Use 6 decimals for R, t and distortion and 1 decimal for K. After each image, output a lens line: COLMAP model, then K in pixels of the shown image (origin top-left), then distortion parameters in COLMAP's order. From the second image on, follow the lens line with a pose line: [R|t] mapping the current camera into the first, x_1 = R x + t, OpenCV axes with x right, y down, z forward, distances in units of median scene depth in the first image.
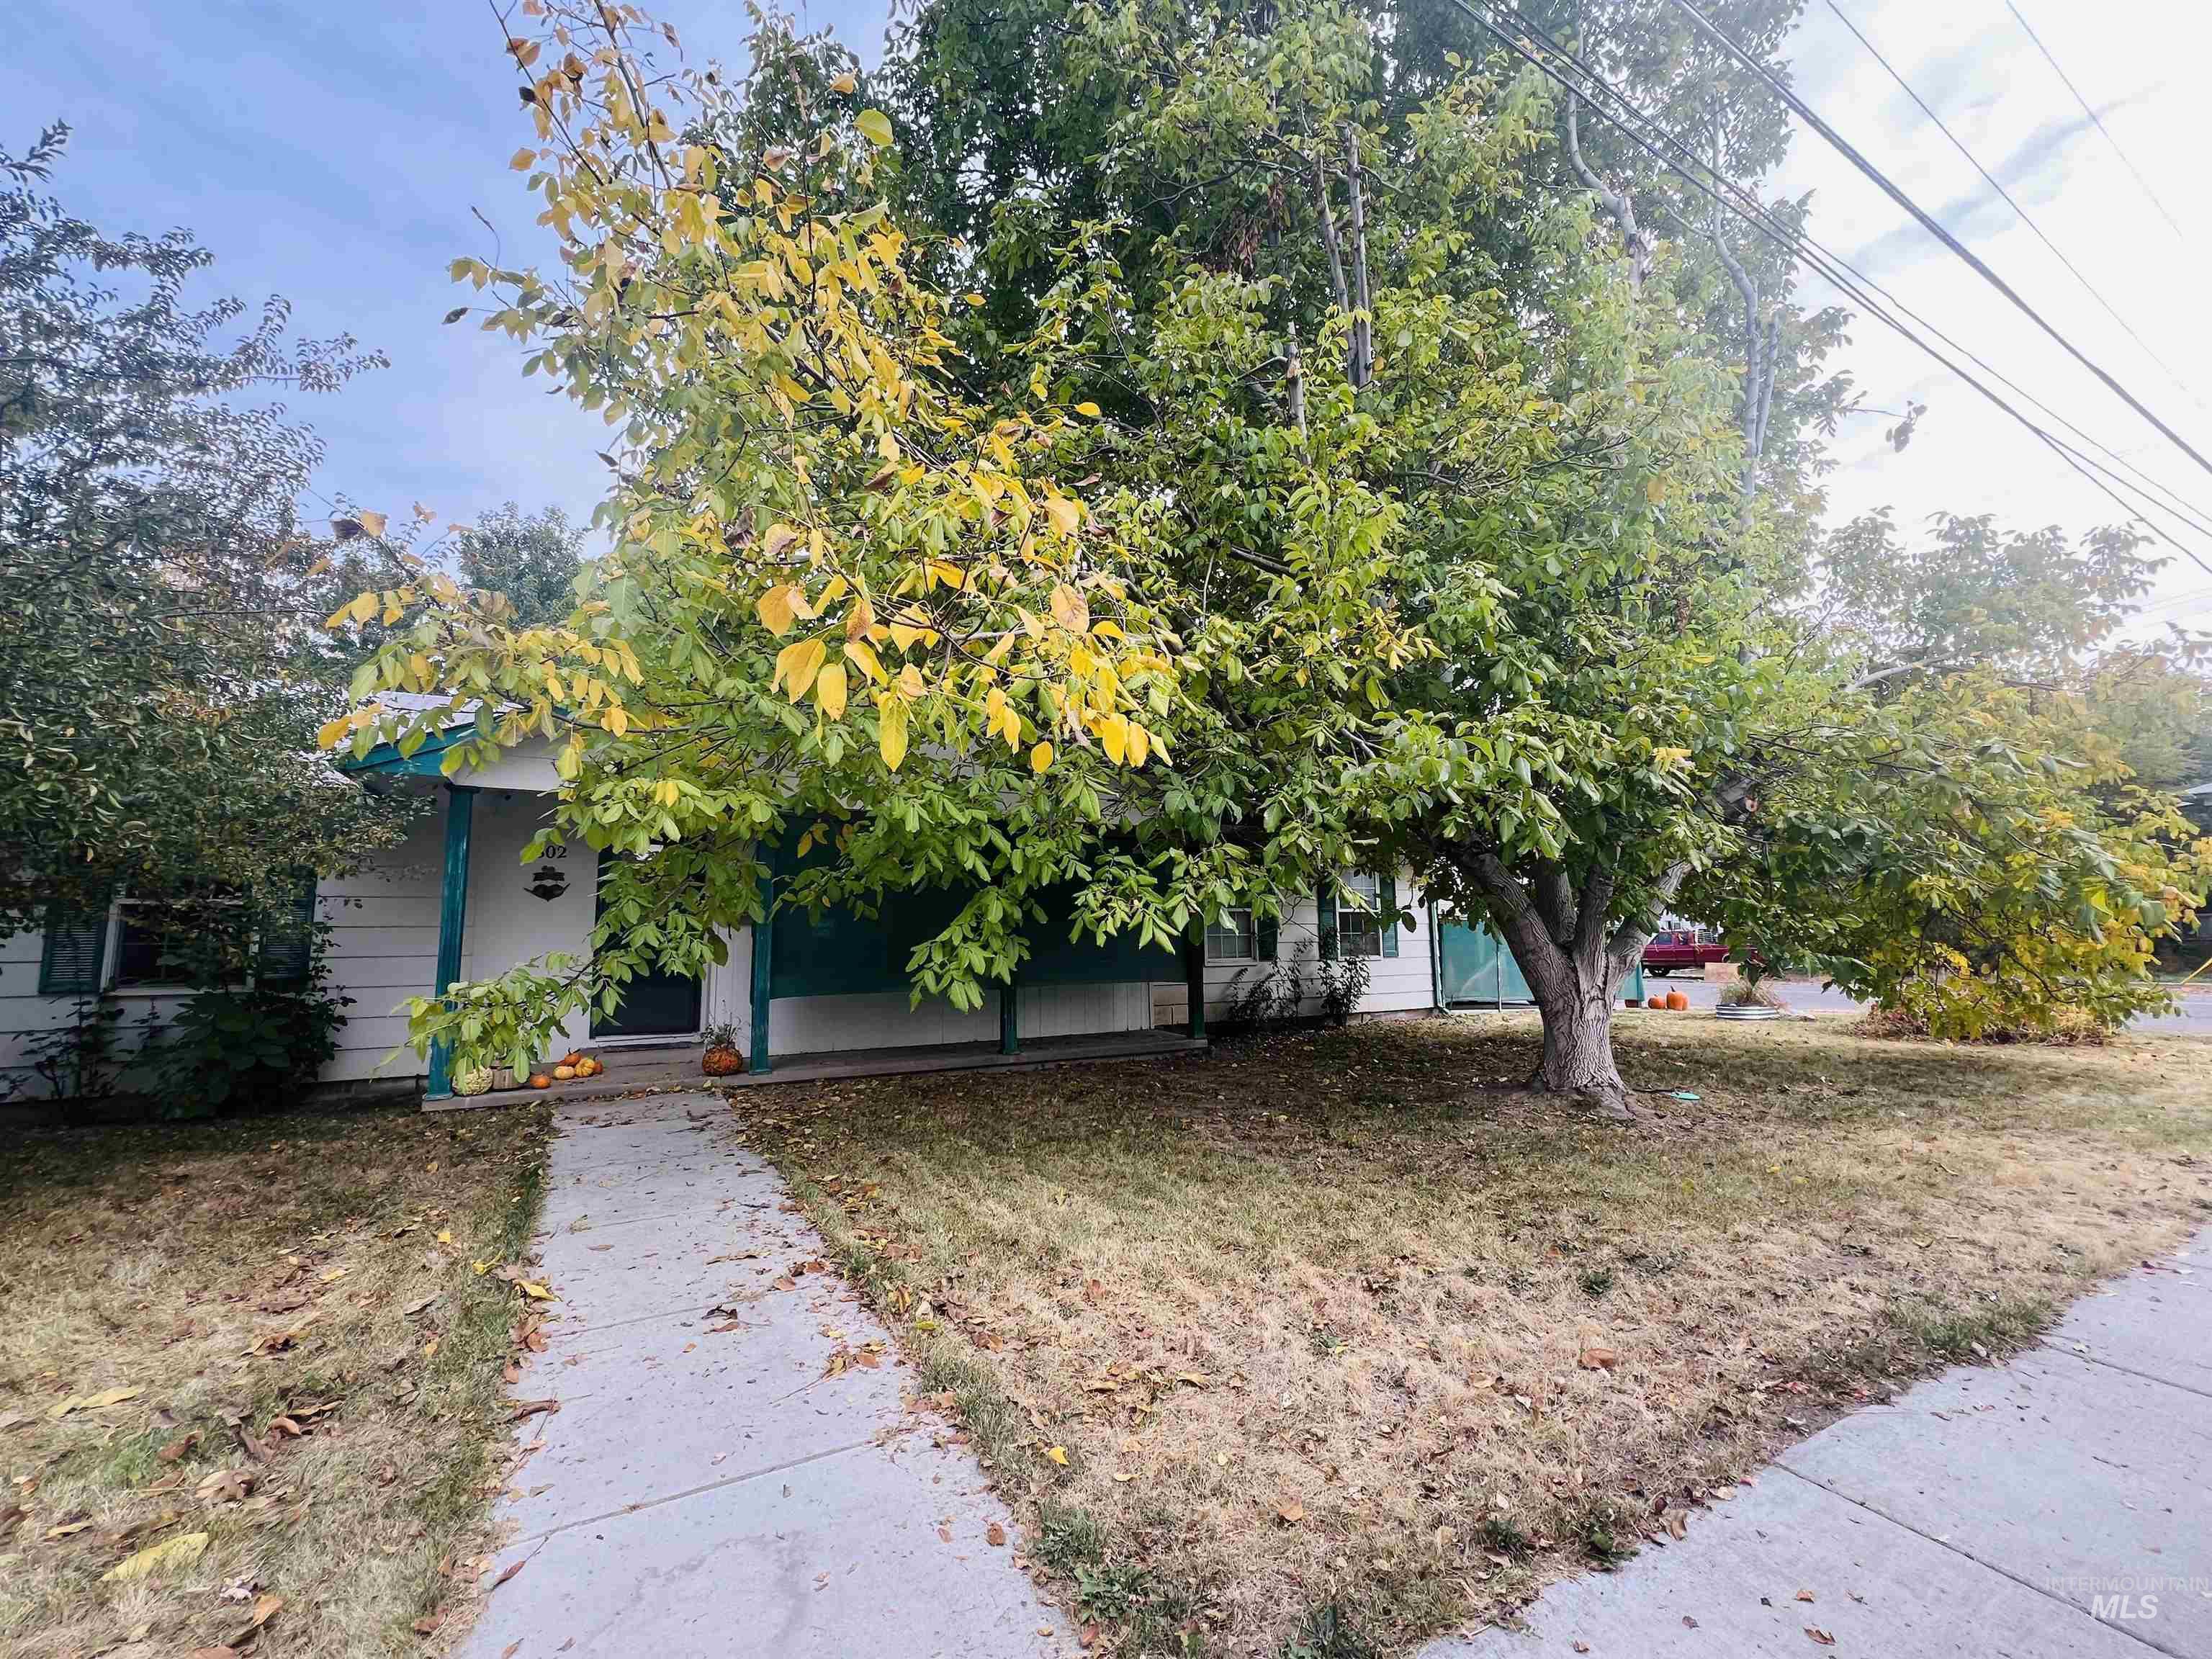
lens RADIAL K [[875.9, 0, 1103.1], [0, 875.9, 821.9], [0, 0, 1]] dist [0.000687, -0.000087]
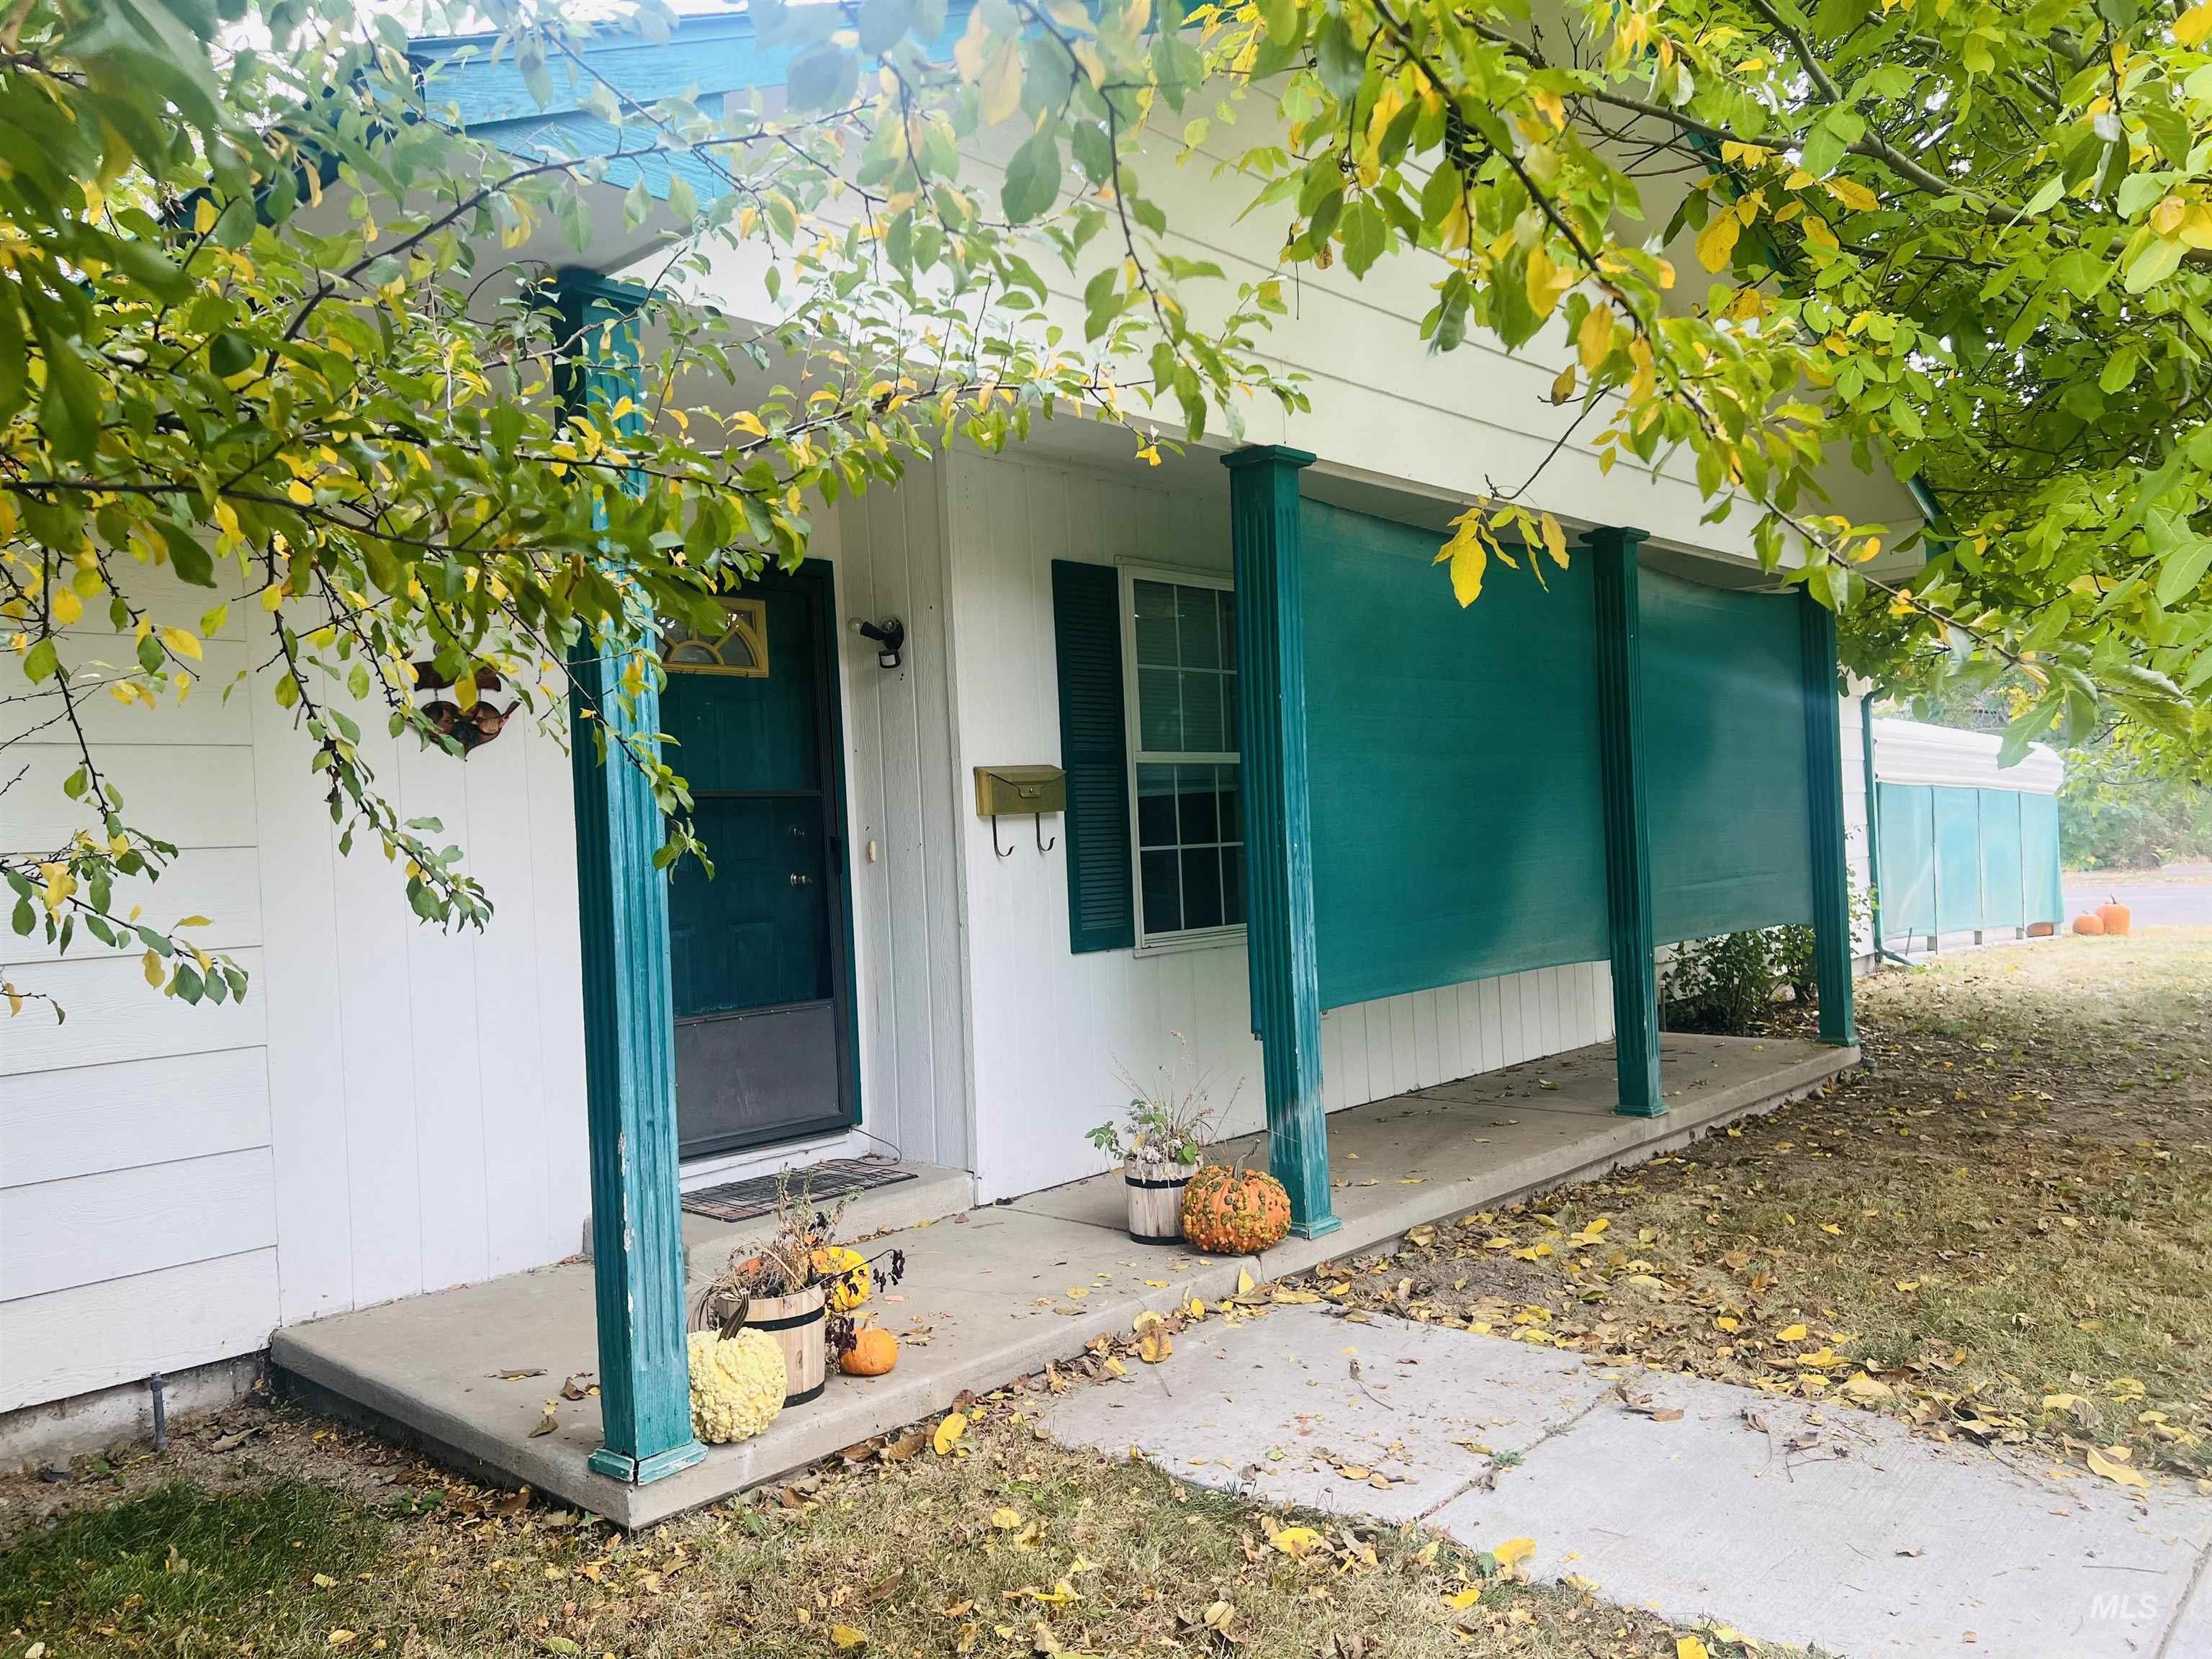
lens RADIAL K [[1643.5, 0, 1101.5], [0, 1643.5, 835.7], [0, 0, 1]] dist [0.047592, -0.047079]
pose [[0.948637, -0.034993, 0.314425, -1.069945], [-0.001818, 0.993244, 0.116026, 0.089126], [-0.316361, -0.110639, 0.942165, 0.685638]]
